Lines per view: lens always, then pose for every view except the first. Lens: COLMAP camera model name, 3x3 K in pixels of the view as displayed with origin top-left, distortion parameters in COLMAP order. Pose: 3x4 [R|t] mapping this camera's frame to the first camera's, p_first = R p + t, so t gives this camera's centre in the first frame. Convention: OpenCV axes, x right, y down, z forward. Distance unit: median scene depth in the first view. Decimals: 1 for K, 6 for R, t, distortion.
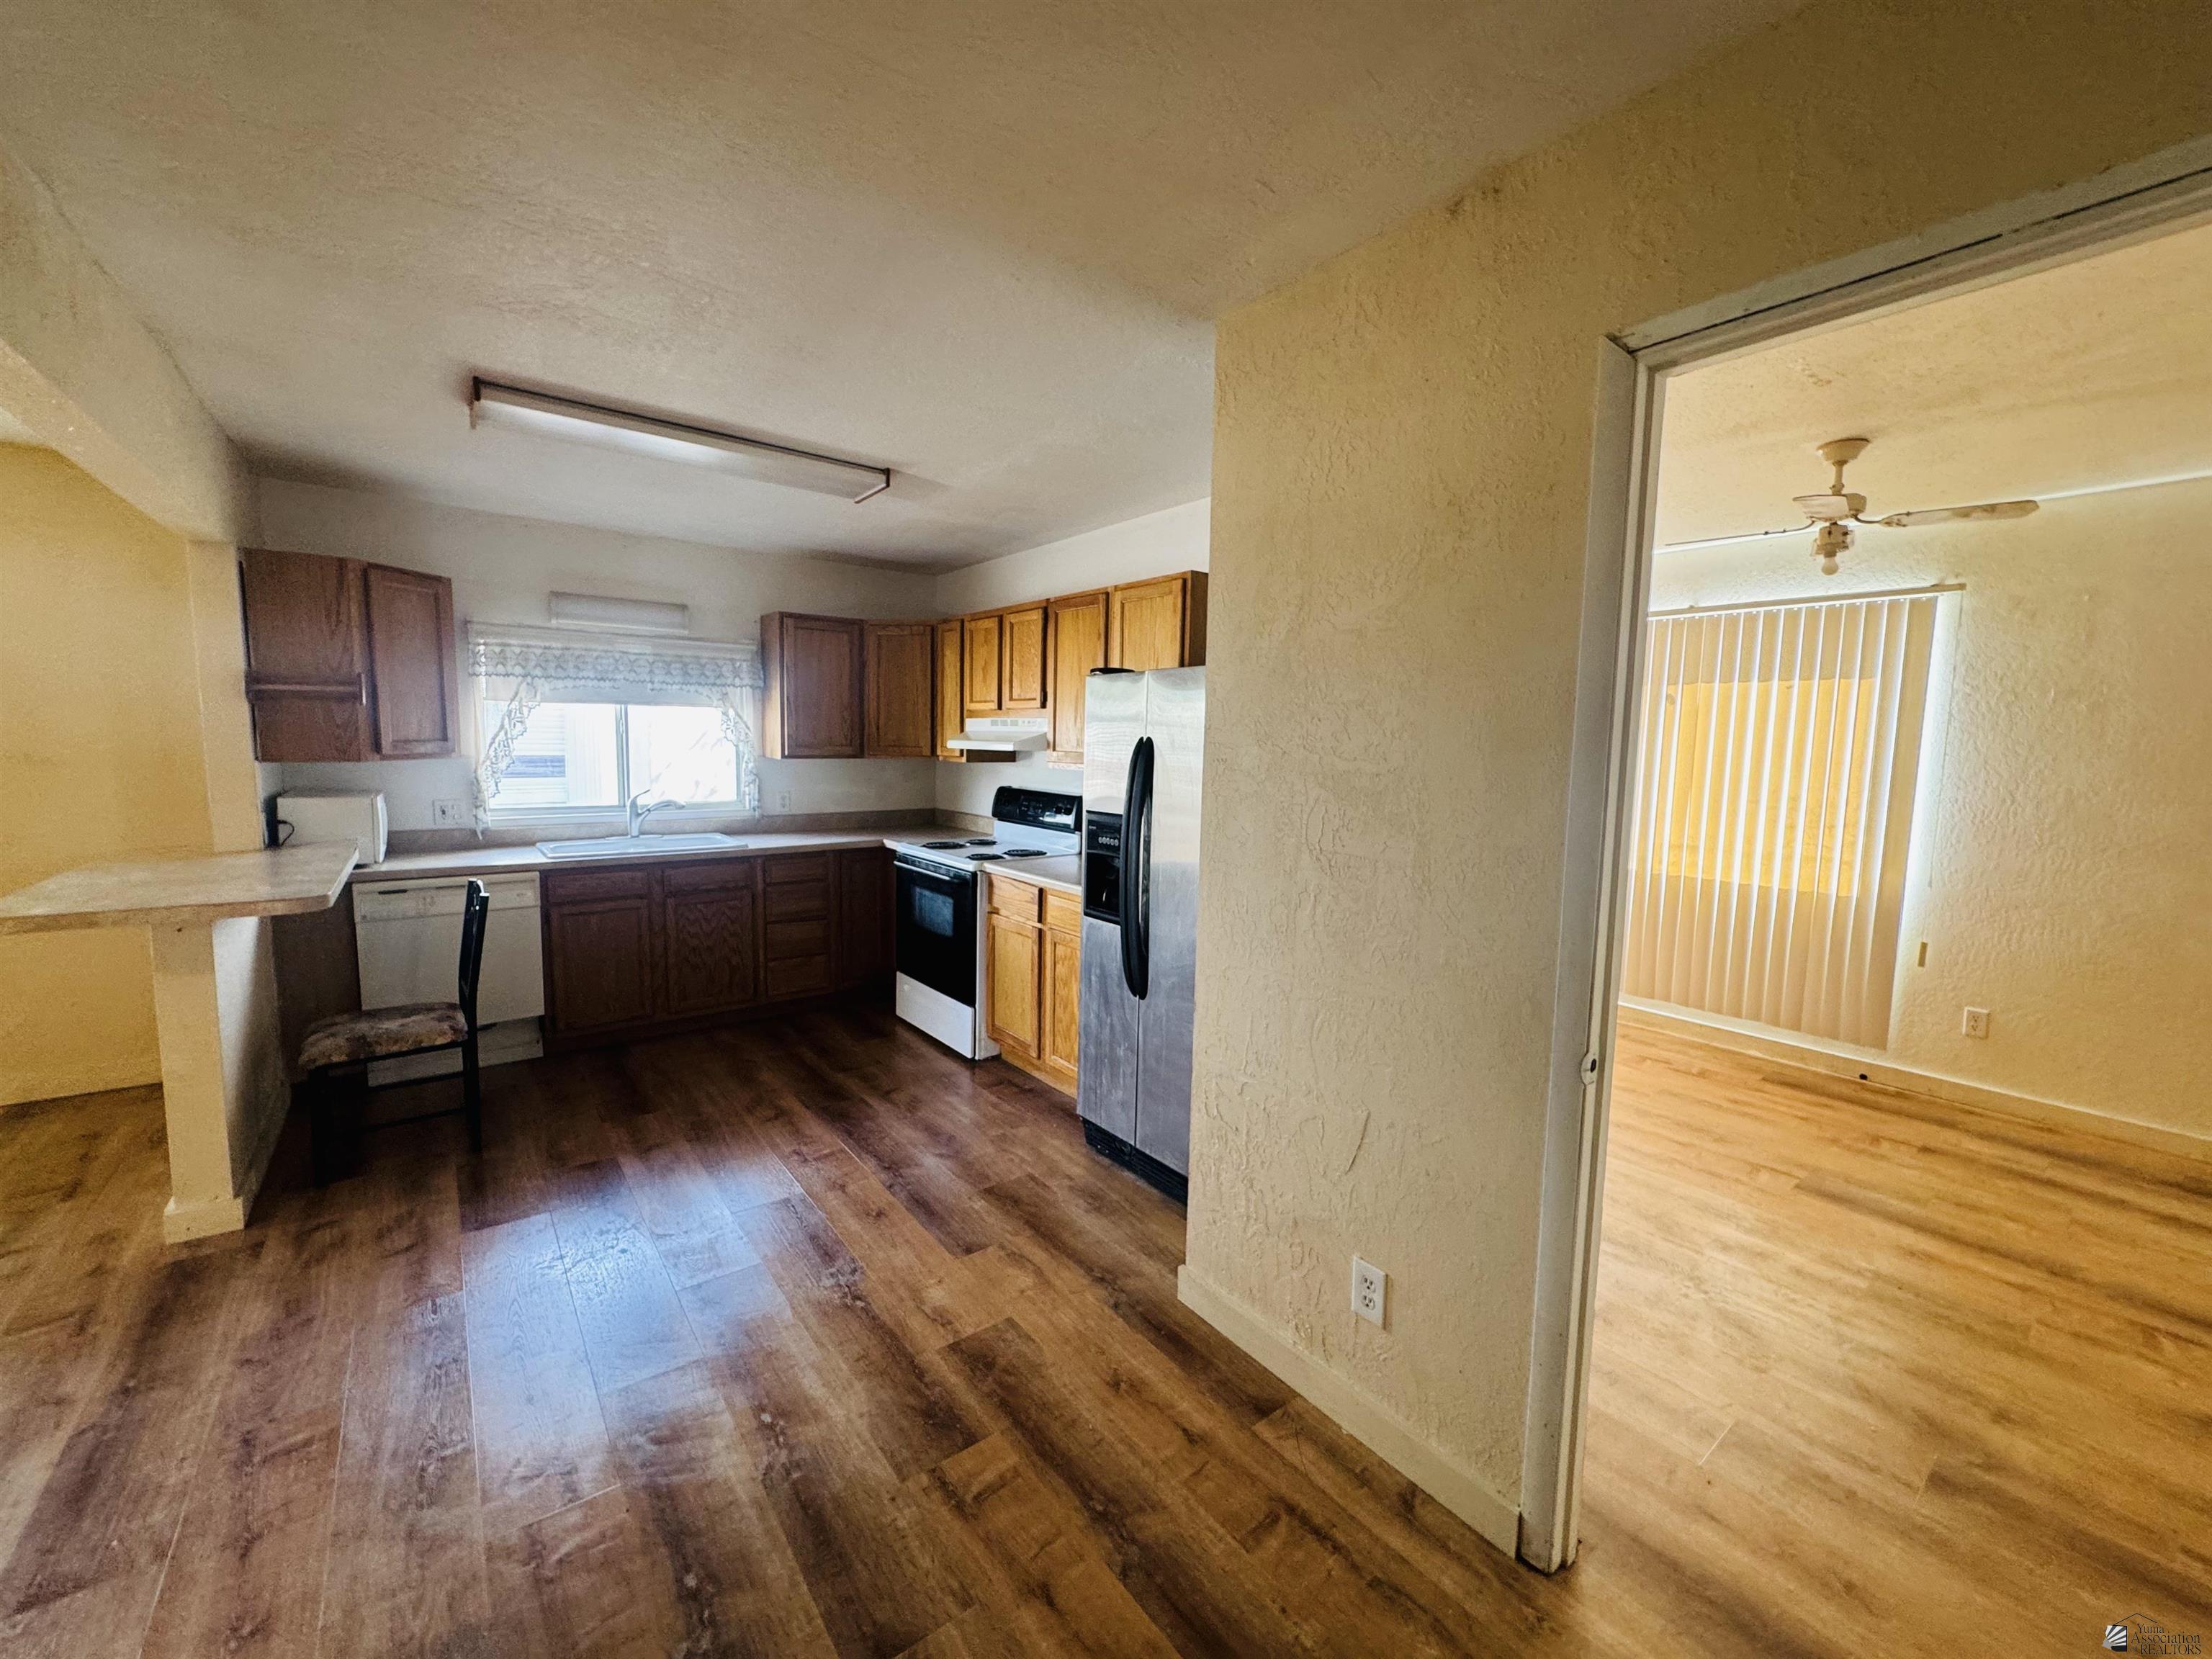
lens RADIAL K [[882.2, 0, 1106.0], [0, 882.2, 829.5], [0, 0, 1]] dist [-0.004975, 0.000297]
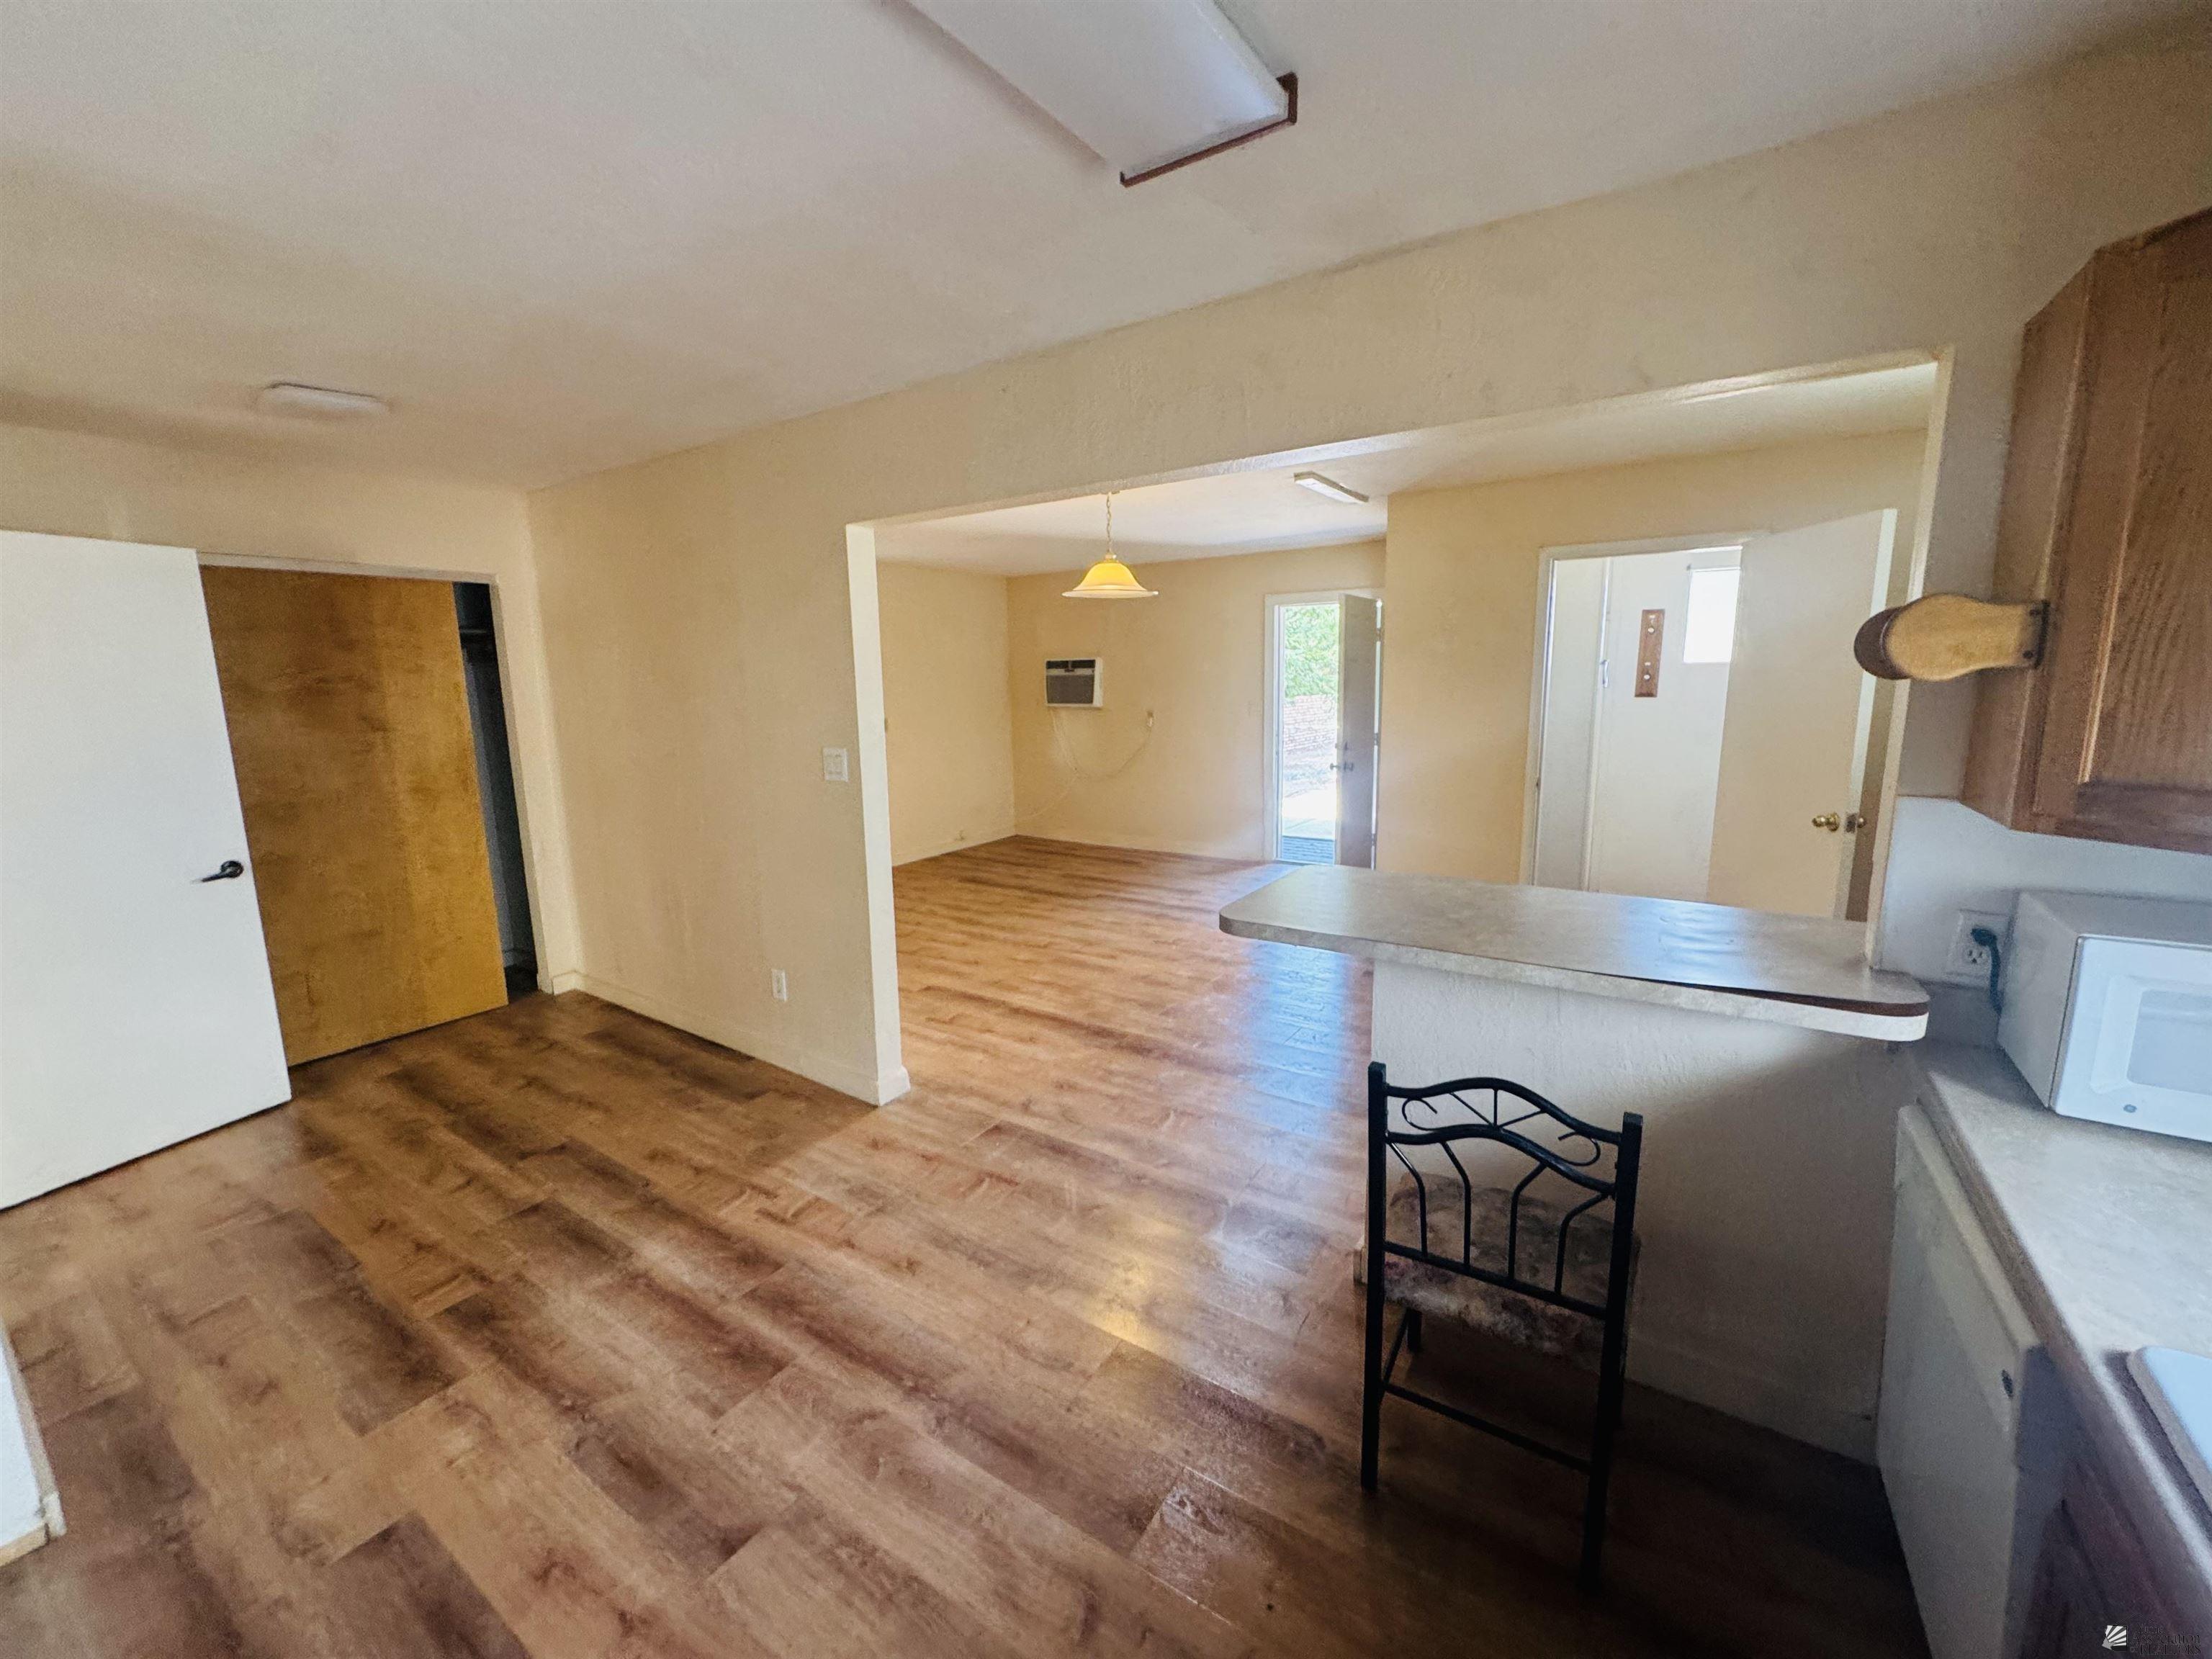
lens RADIAL K [[882.2, 0, 1106.0], [0, 882.2, 829.5], [0, 0, 1]] dist [-0.004975, 0.000297]
pose [[-0.947232, 0.050025, -0.316623, -0.310419], [-0.035277, 0.965480, 0.258079, -0.138787], [0.318603, 0.255630, -0.912768, 1.049151]]
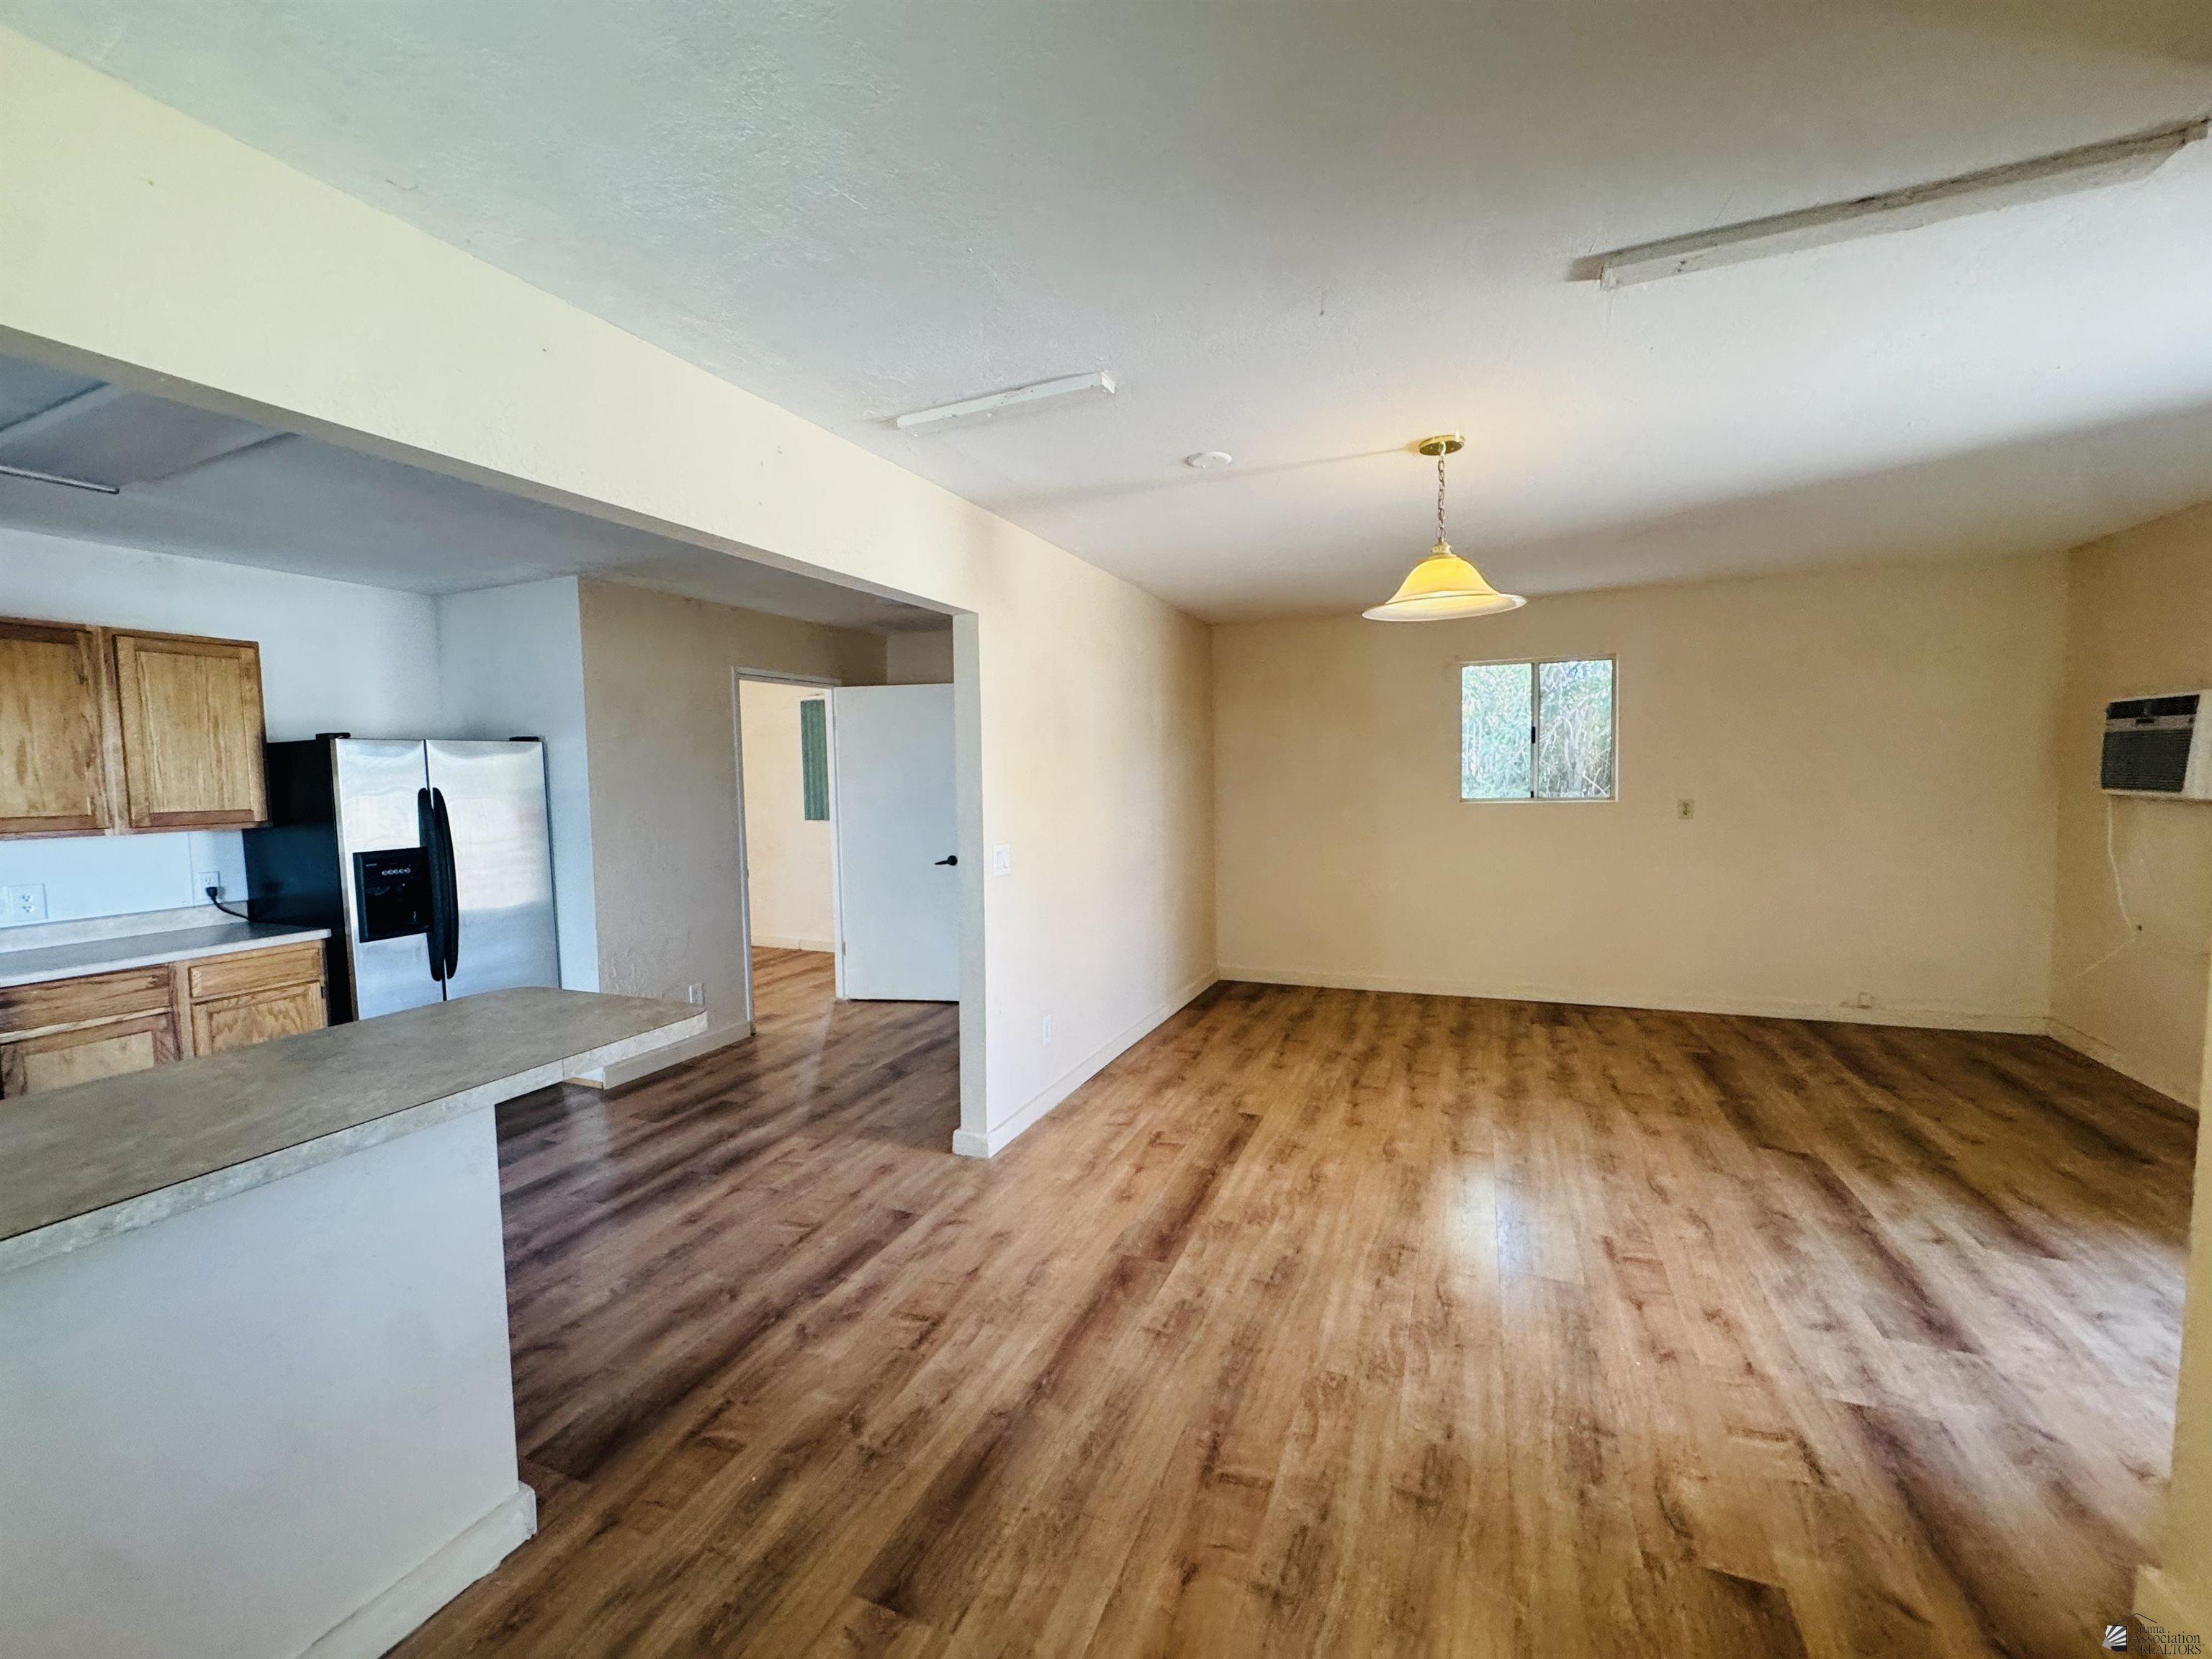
lens RADIAL K [[882.2, 0, 1106.0], [0, 882.2, 829.5], [0, 0, 1]] dist [-0.004975, 0.000297]
pose [[-0.496581, -0.071237, 0.865062, -1.170104], [0.096899, 0.985847, 0.136808, -0.088764], [-0.862565, 0.151759, -0.482650, 0.534625]]
